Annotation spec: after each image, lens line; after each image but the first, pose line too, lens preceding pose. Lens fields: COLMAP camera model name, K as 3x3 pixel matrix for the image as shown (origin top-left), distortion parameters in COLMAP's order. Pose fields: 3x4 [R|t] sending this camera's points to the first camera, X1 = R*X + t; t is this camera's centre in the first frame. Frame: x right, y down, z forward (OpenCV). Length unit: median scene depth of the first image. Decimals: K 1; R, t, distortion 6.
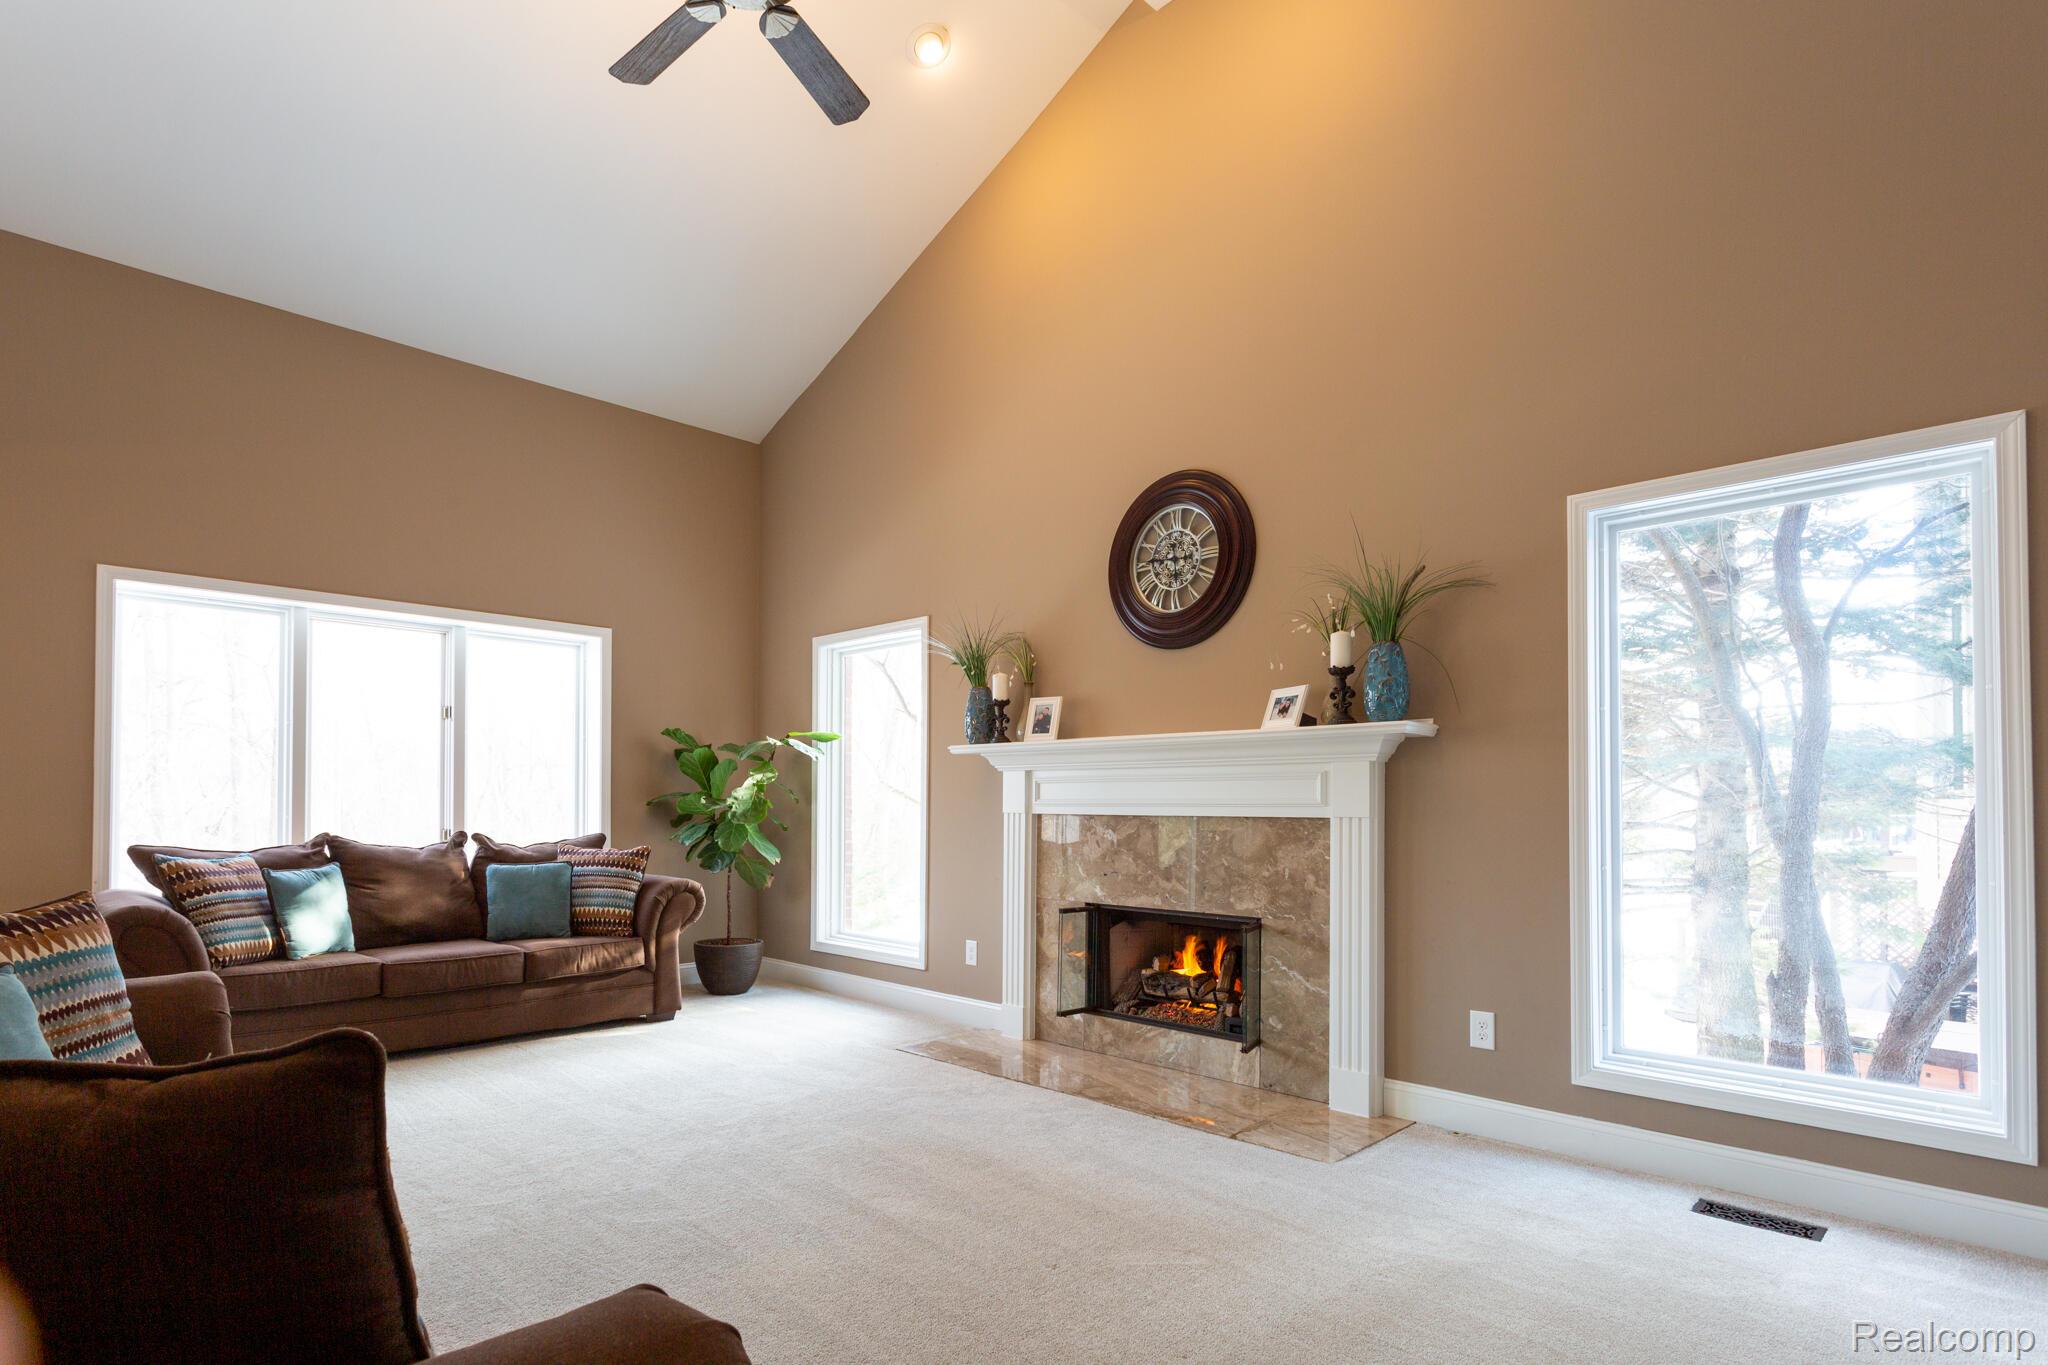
lens RADIAL K [[1087.1, 0, 1064.7], [0, 1087.1, 806.6], [0, 0, 1]] dist [-0.000558, -0.000013]
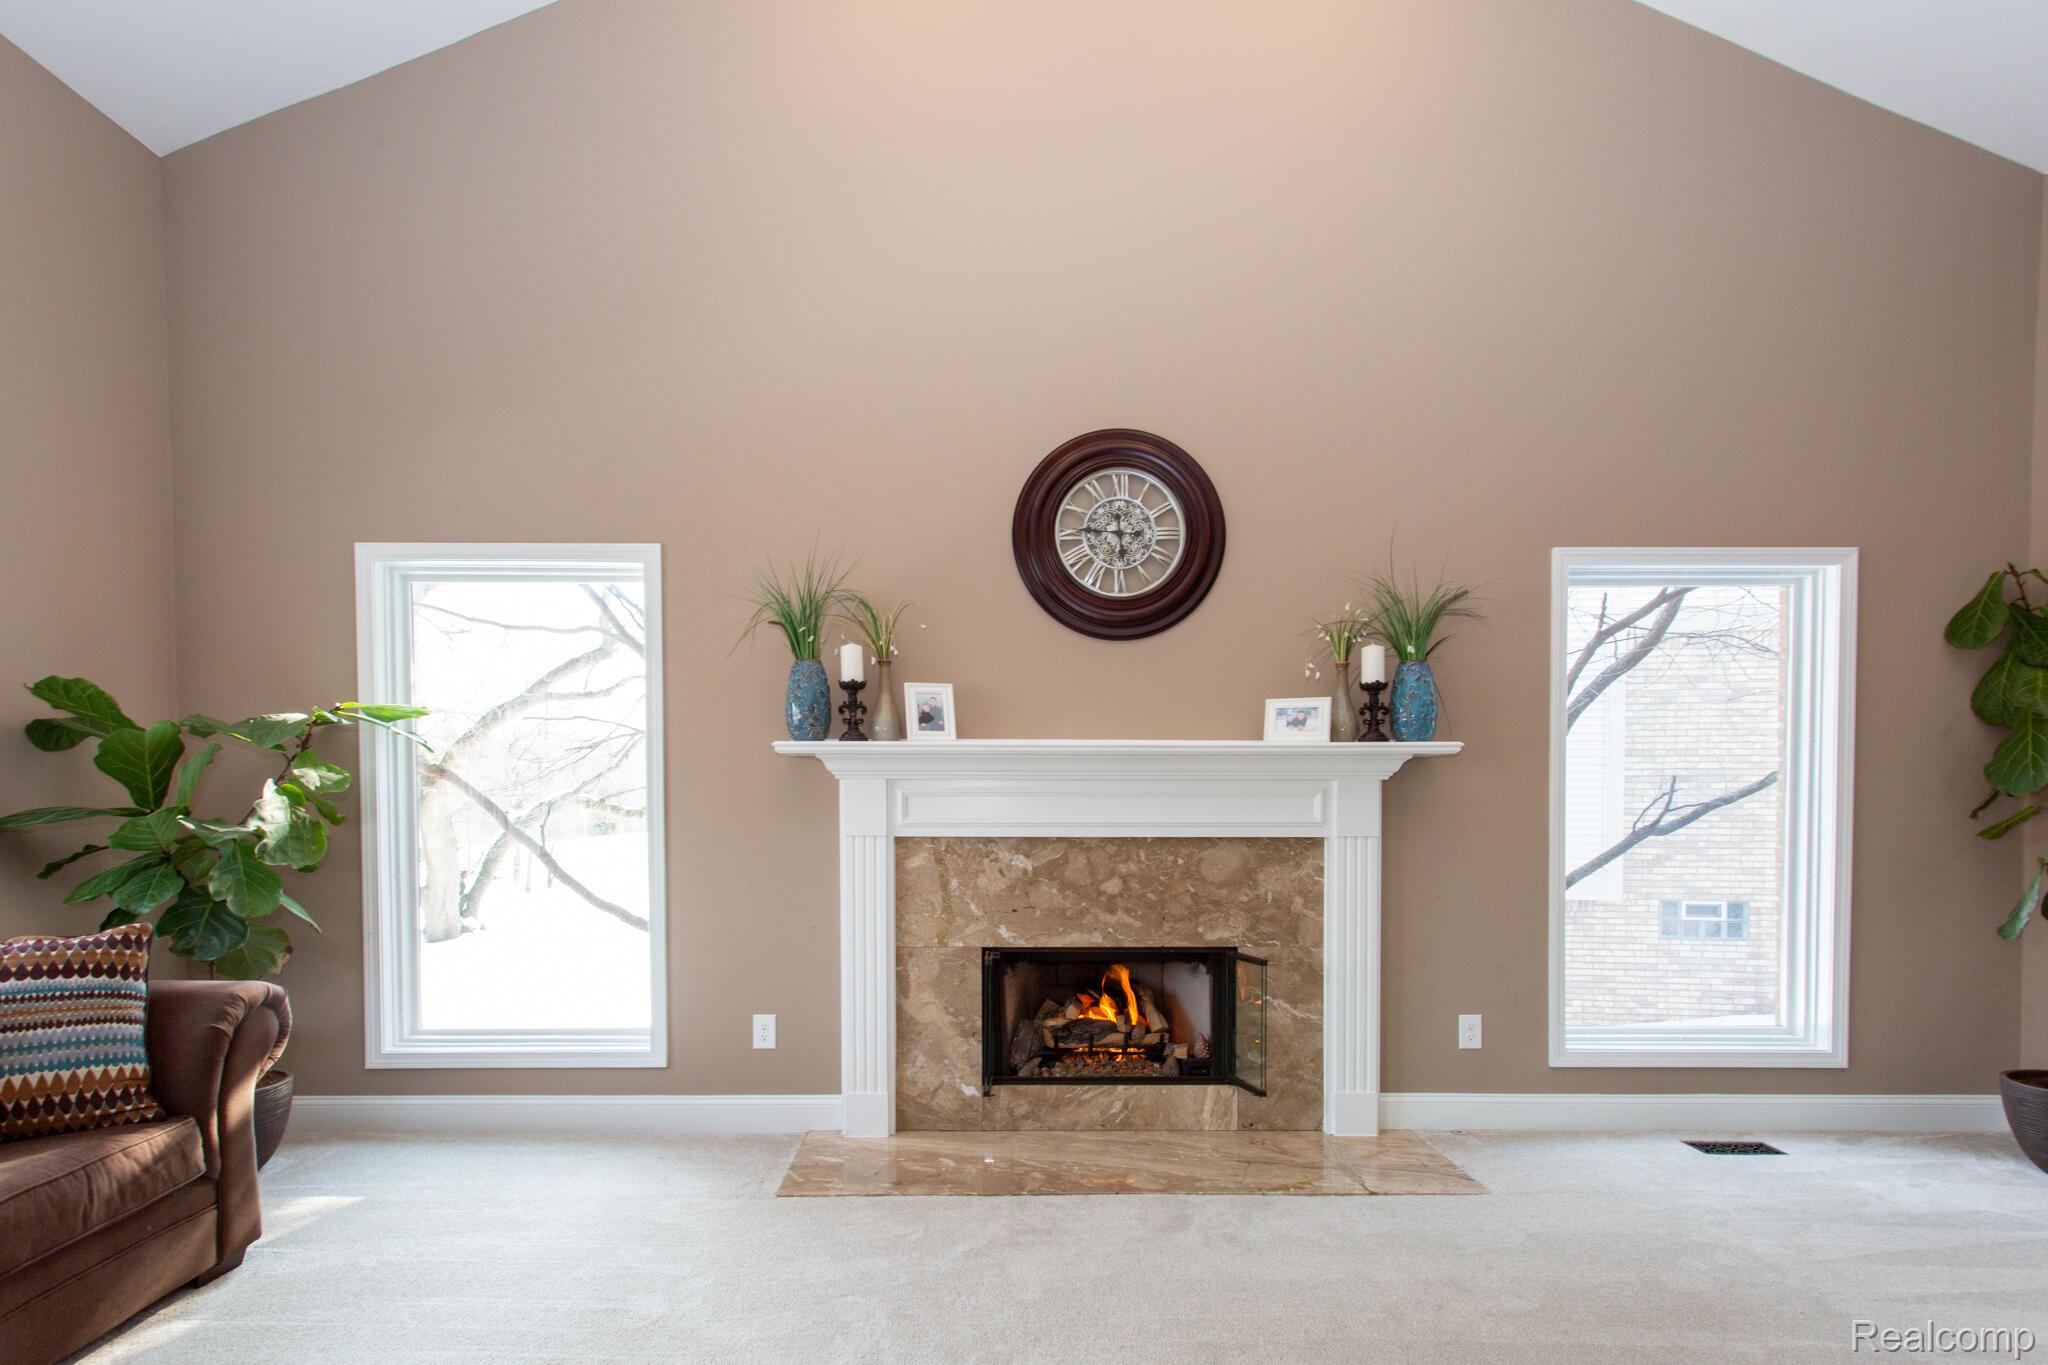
lens RADIAL K [[987.4, 0, 1027.0], [0, 987.4, 844.7], [0, 0, 1]] dist [0.009530, 0.000171]
pose [[0.709420, -0.030583, 0.704123, -0.492173], [0.003094, 0.999184, 0.040282, -0.016798], [-0.704780, -0.026398, 0.708935, 0.495245]]
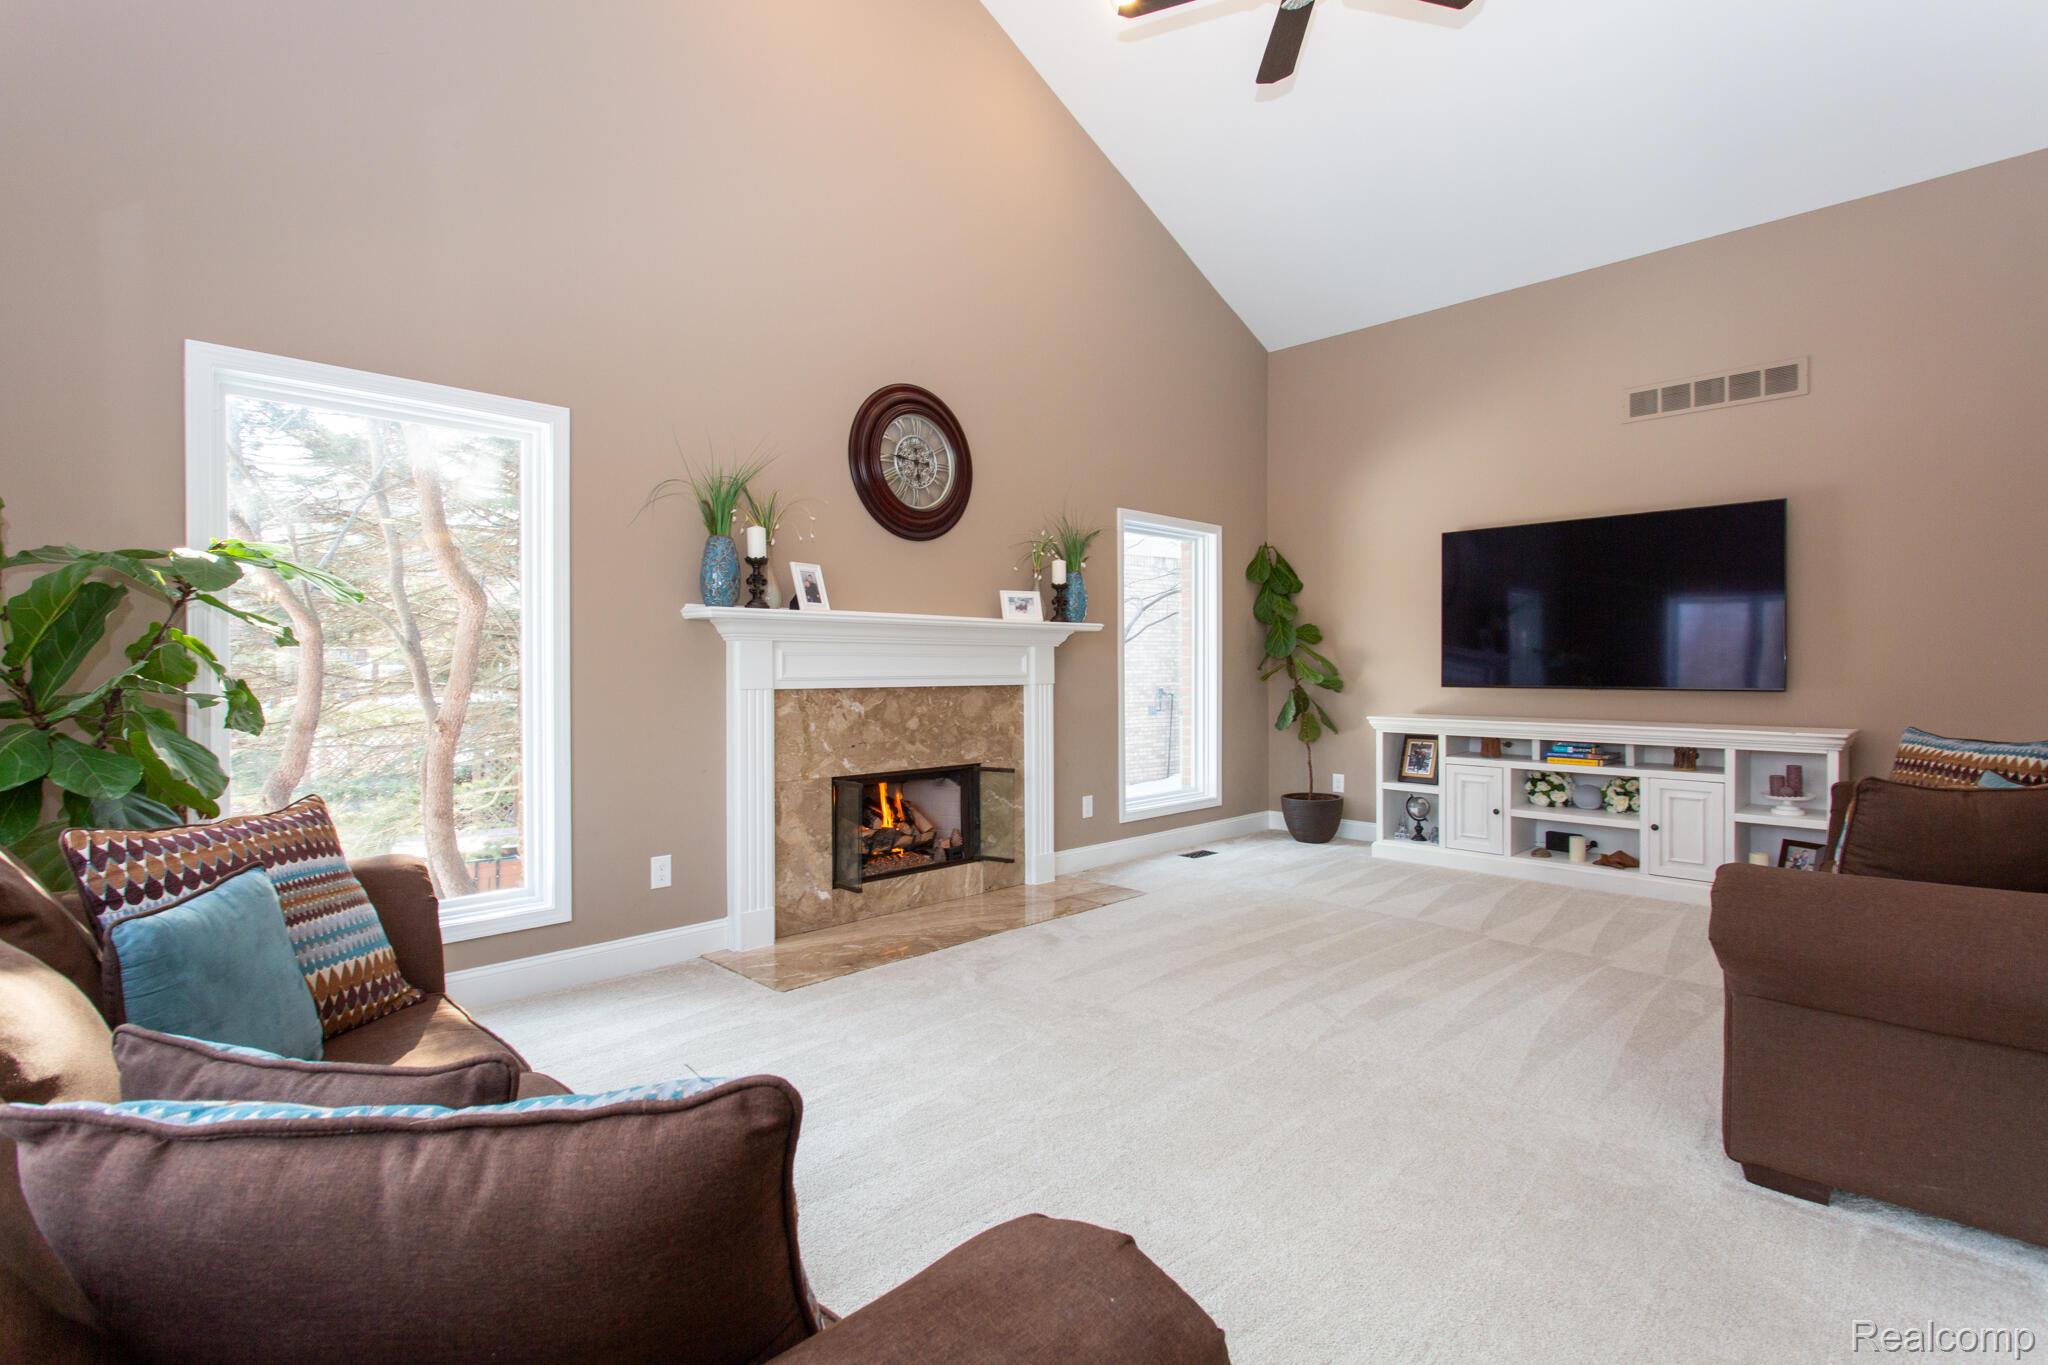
lens RADIAL K [[988.8, 0, 1036.5], [0, 988.8, 673.7], [0, 0, 1]] dist [0.014780, 0.000337]
pose [[0.002280, -0.014265, 0.999896, -0.930472], [-0.000412, 0.999898, 0.014266, -0.019864], [-0.999997, -0.000444, 0.002274, 0.861898]]
